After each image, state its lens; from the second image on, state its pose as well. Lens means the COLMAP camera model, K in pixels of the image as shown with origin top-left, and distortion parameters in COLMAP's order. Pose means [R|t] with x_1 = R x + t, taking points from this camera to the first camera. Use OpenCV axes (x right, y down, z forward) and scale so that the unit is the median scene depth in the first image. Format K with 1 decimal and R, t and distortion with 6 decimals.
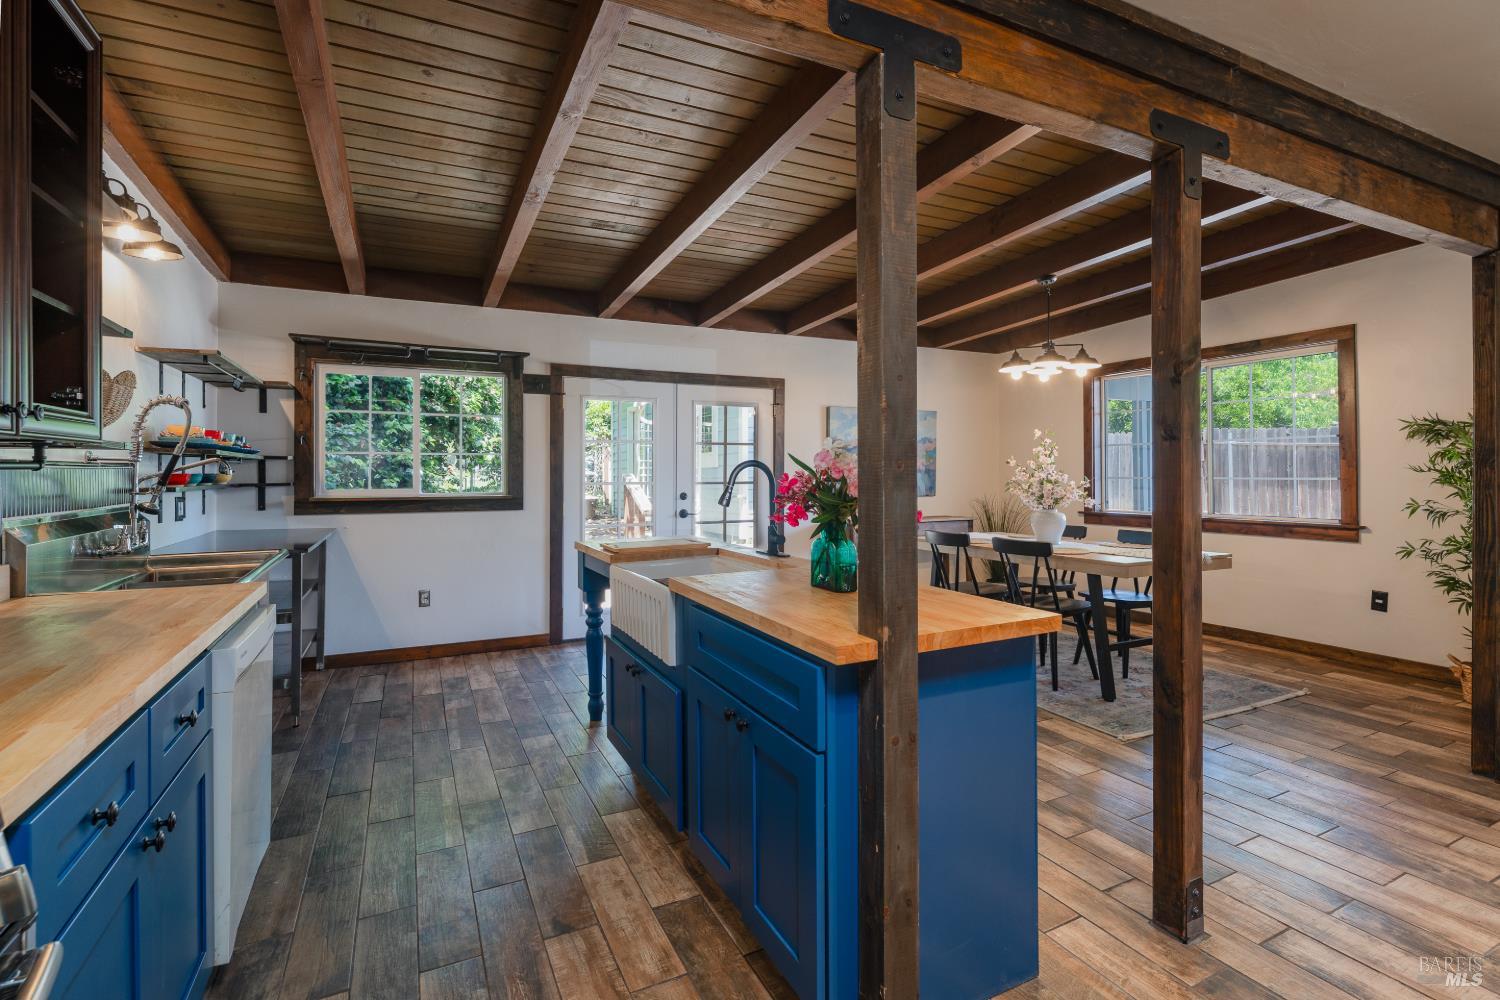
lens RADIAL K [[707.1, 0, 762.7], [0, 707.1, 471.3], [0, 0, 1]] dist [0.005815, 0.000105]
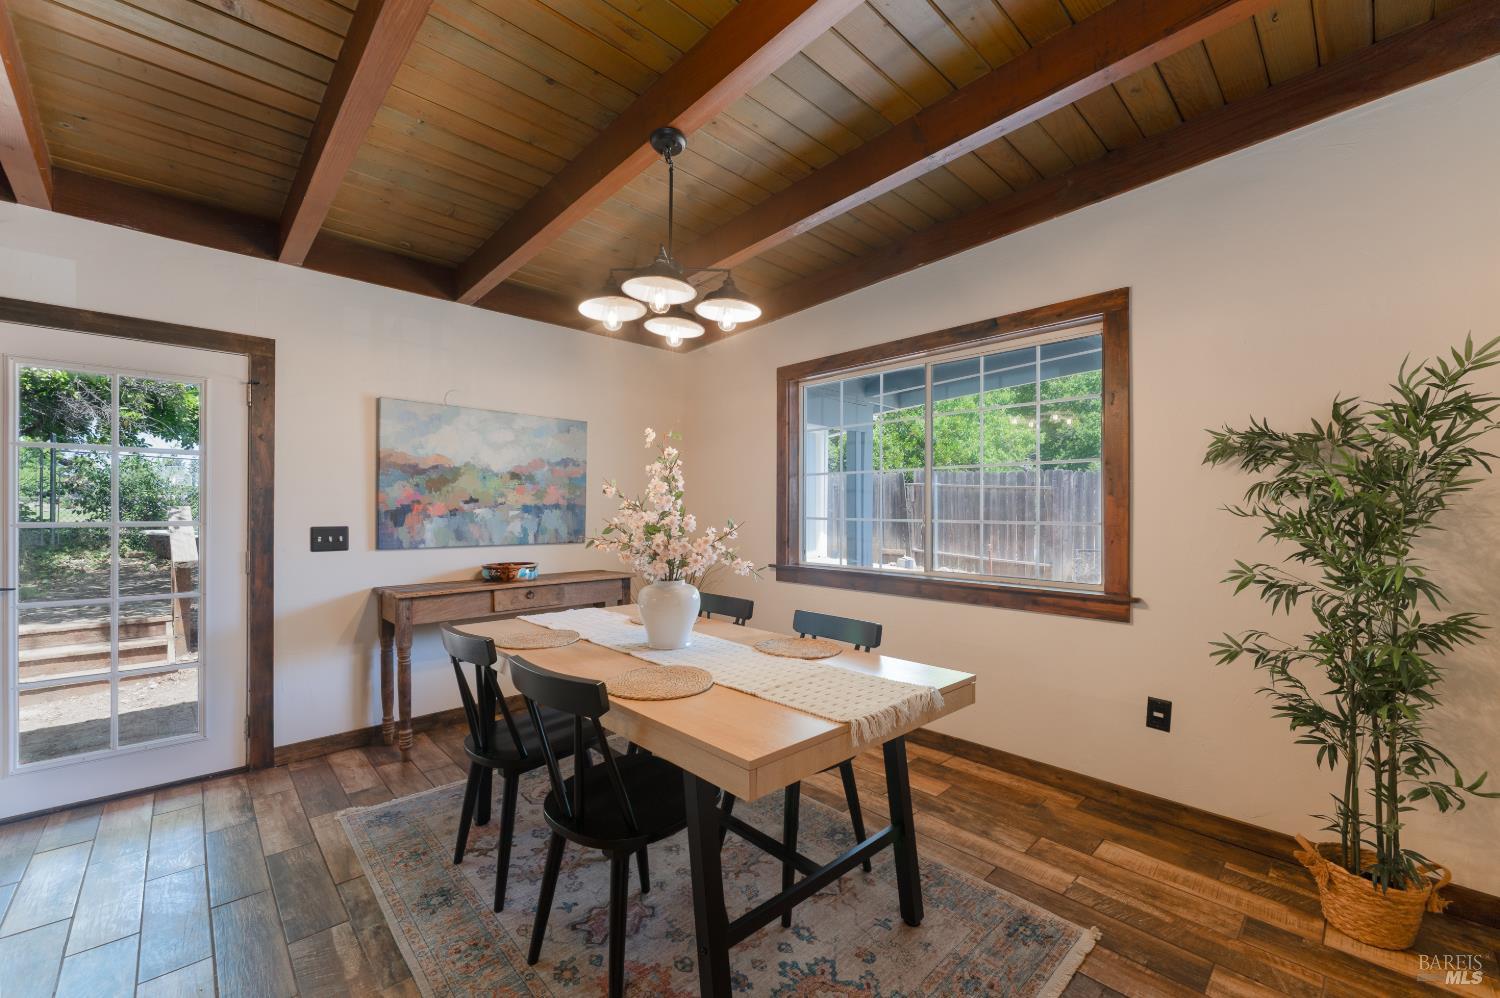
lens RADIAL K [[606.5, 0, 746.8], [0, 606.5, 509.3], [0, 0, 1]] dist [0.002722, 0.000014]
pose [[0.957759, 0.010838, 0.287369, 0.363951], [-0.011532, 0.999933, 0.000722, -0.000194], [-0.287342, -0.004006, 0.957820, 0.605877]]
